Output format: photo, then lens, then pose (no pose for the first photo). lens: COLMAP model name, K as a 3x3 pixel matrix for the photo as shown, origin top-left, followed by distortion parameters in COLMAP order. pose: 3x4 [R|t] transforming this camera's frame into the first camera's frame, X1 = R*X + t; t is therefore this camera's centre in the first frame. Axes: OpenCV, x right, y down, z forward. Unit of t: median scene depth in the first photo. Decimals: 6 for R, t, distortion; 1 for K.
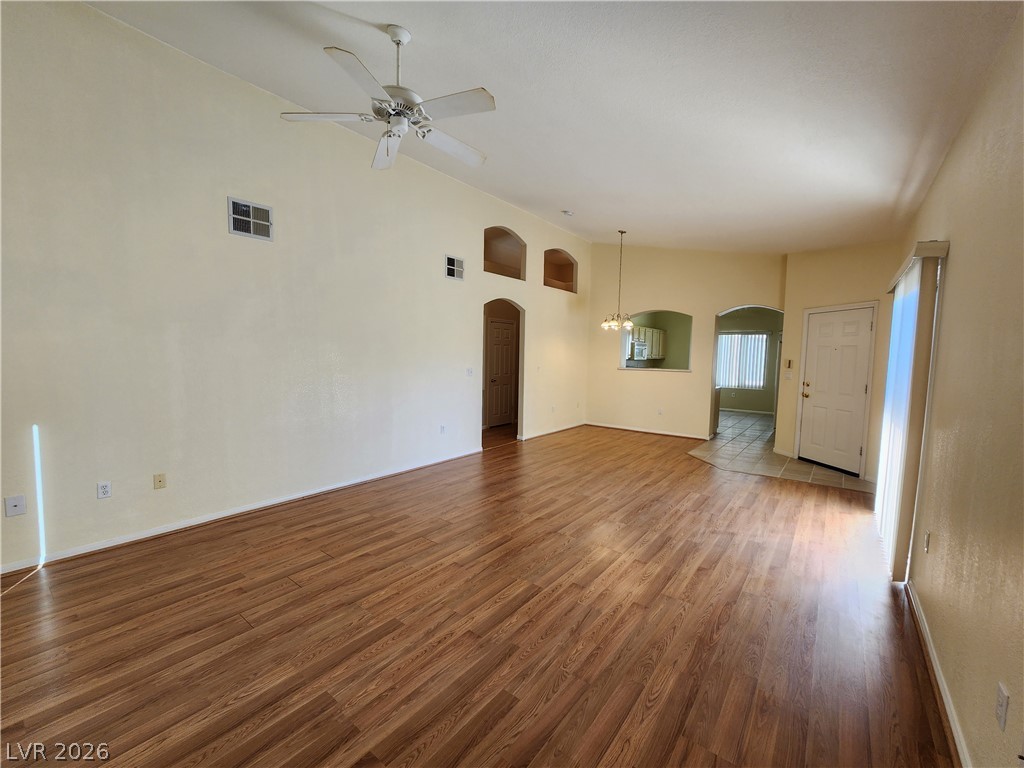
lens RADIAL K [[424.6, 0, 509.4], [0, 424.6, 384.1], [0, 0, 1]] dist [0.004874, -0.001878]
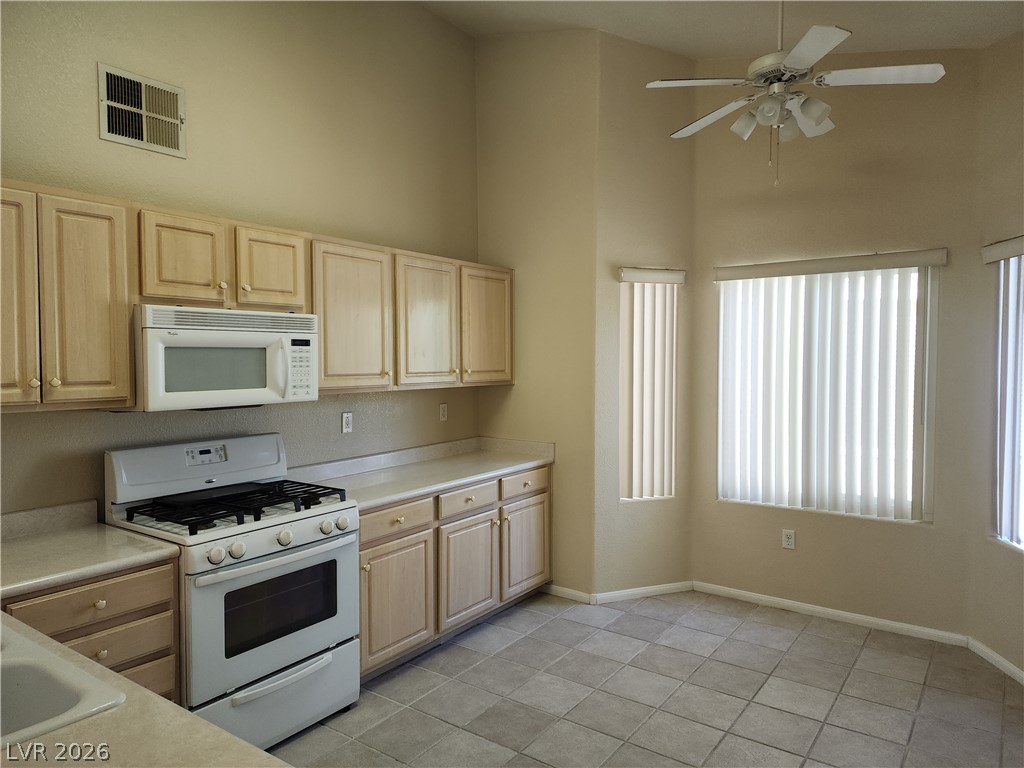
lens RADIAL K [[689.9, 0, 514.2], [0, 689.9, 384.4], [0, 0, 1]] dist [0.046848, -0.011390]
pose [[0.998773, -0.027854, 0.040951, 0.379424], [0.029473, 0.998785, -0.039489, -0.048546], [-0.039802, 0.040648, 0.998380, 0.649867]]
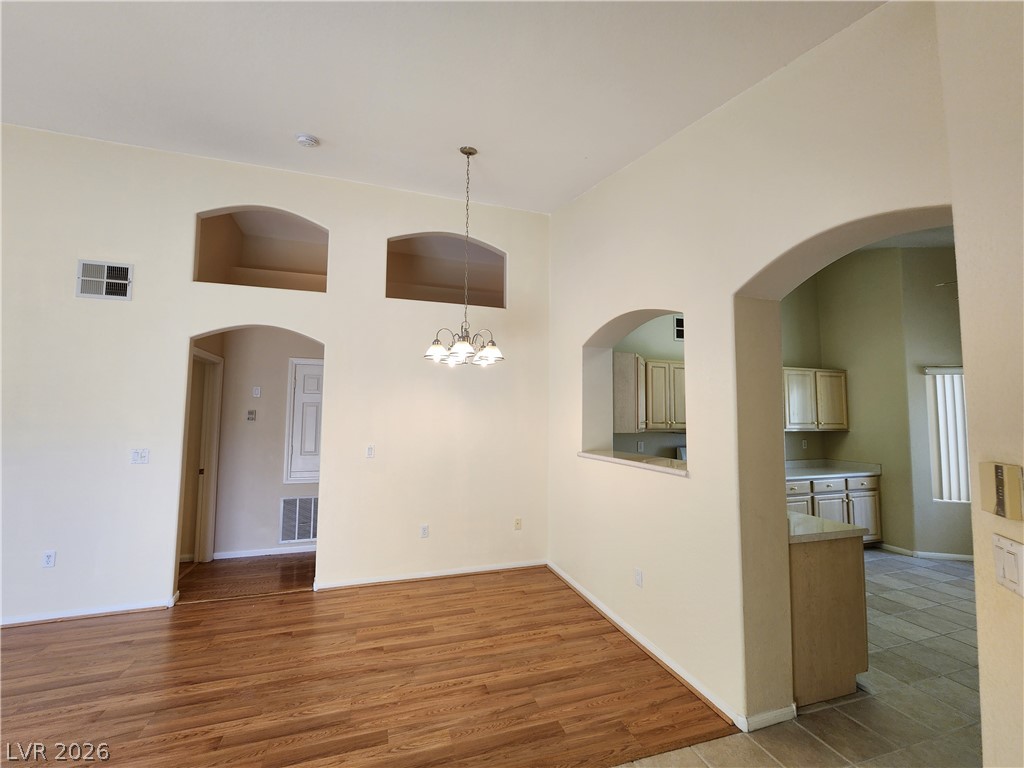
lens RADIAL K [[424.6, 0, 506.3], [0, 424.6, 386.7], [0, 0, 1]] dist [0.004874, -0.001878]
pose [[0.830379, -0.056077, -0.554371, 0.342447], [-0.032677, 0.988310, -0.148918, -0.030031], [0.556241, 0.141773, 0.818839, 0.444136]]
